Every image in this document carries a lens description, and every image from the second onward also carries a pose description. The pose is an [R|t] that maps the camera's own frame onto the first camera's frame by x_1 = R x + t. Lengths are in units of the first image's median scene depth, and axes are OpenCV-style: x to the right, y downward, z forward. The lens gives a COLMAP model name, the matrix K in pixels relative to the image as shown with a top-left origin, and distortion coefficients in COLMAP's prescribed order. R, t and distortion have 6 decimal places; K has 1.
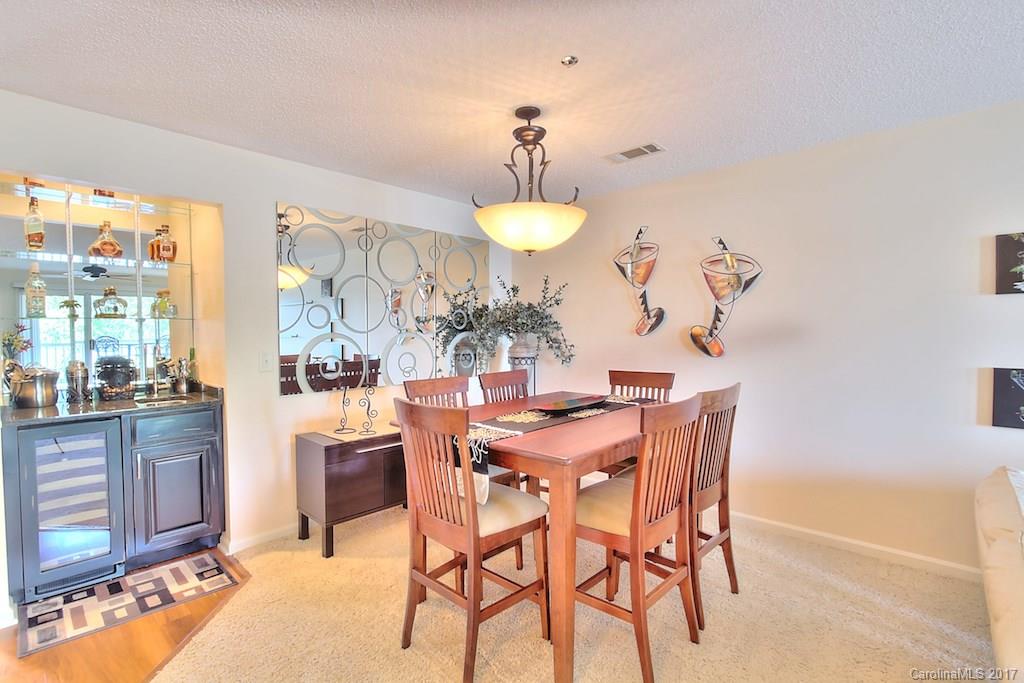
lens RADIAL K [[486.5, 0, 499.5], [0, 486.5, 342.4], [0, 0, 1]] dist [-0.019859, -0.000116]
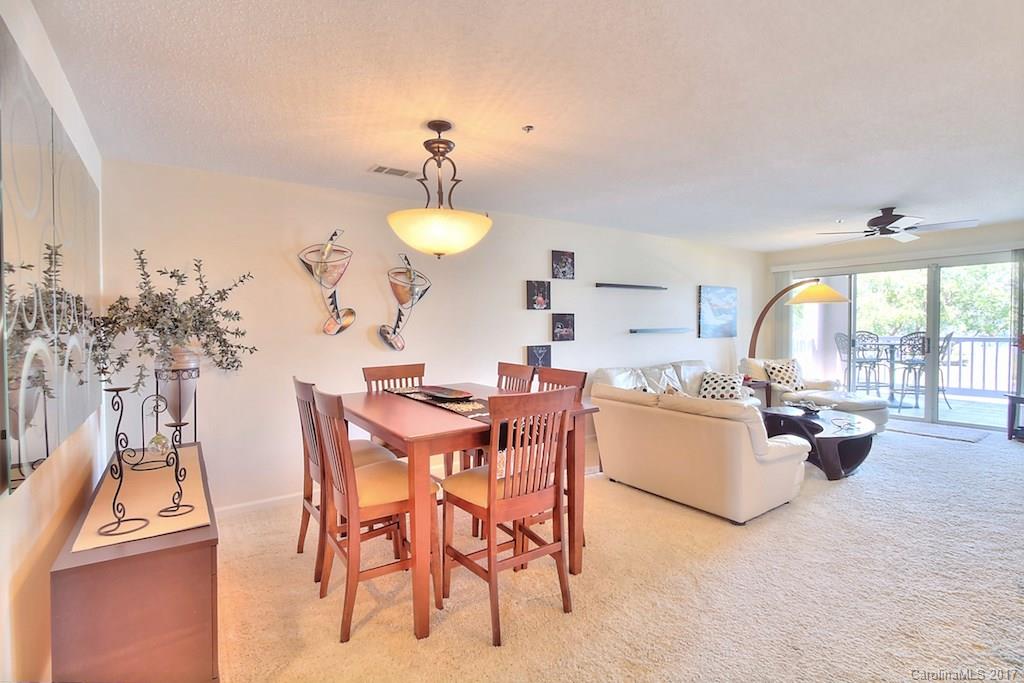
lens RADIAL K [[479.7, 0, 524.3], [0, 479.7, 348.8], [0, 0, 1]] dist [-0.001337, 0.000223]
pose [[0.183100, -0.046193, 0.982008, -0.728641], [0.034101, 0.998593, 0.040614, -0.013767], [-0.982503, 0.026051, 0.184418, 0.477129]]
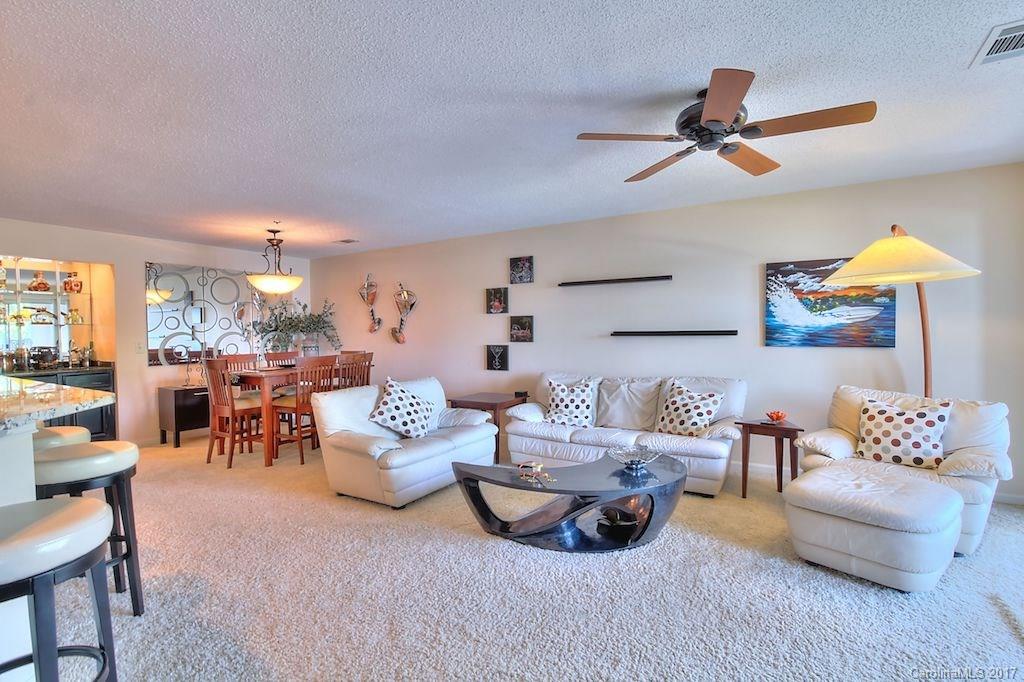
lens RADIAL K [[499.8, 0, 512.0], [0, 499.8, 341.0], [0, 0, 1]] dist [-0.001644, -0.000066]
pose [[0.979282, -0.009882, 0.202260, 0.493718], [0.010811, 0.999935, -0.003487, 0.032093], [-0.202213, 0.005601, 0.979326, -1.086308]]
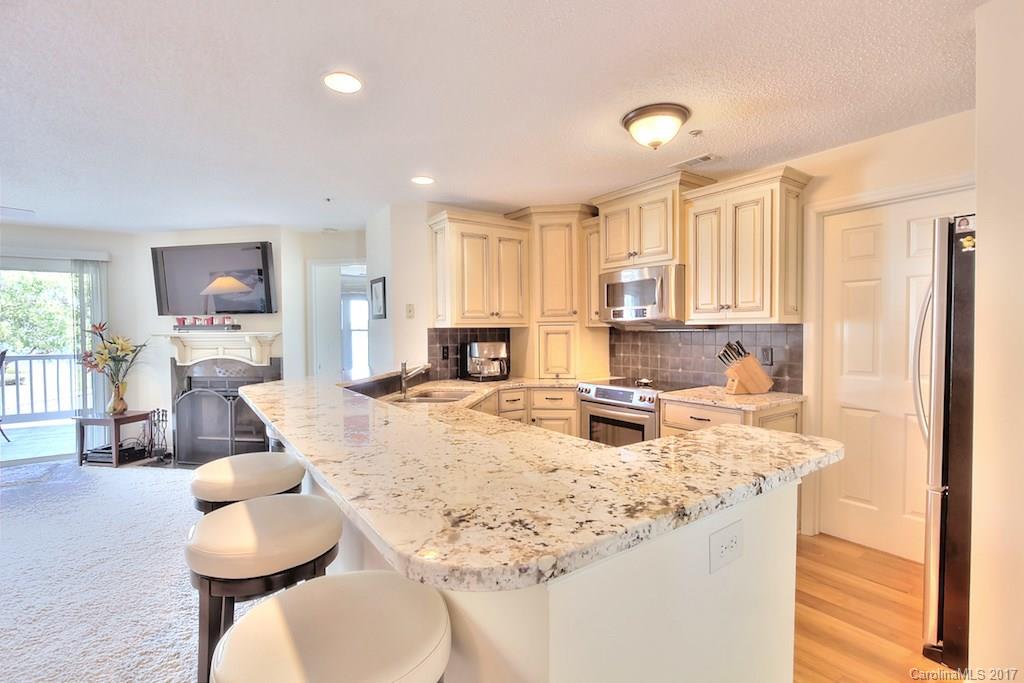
lens RADIAL K [[473.1, 0, 515.6], [0, 473.1, 341.8], [0, 0, 1]] dist [-0.016684, 0.000042]
pose [[-0.981440, 0.009198, 0.191550, -0.439089], [0.017541, 0.998968, 0.041903, -0.003305], [-0.190967, 0.044485, -0.980588, 0.300620]]
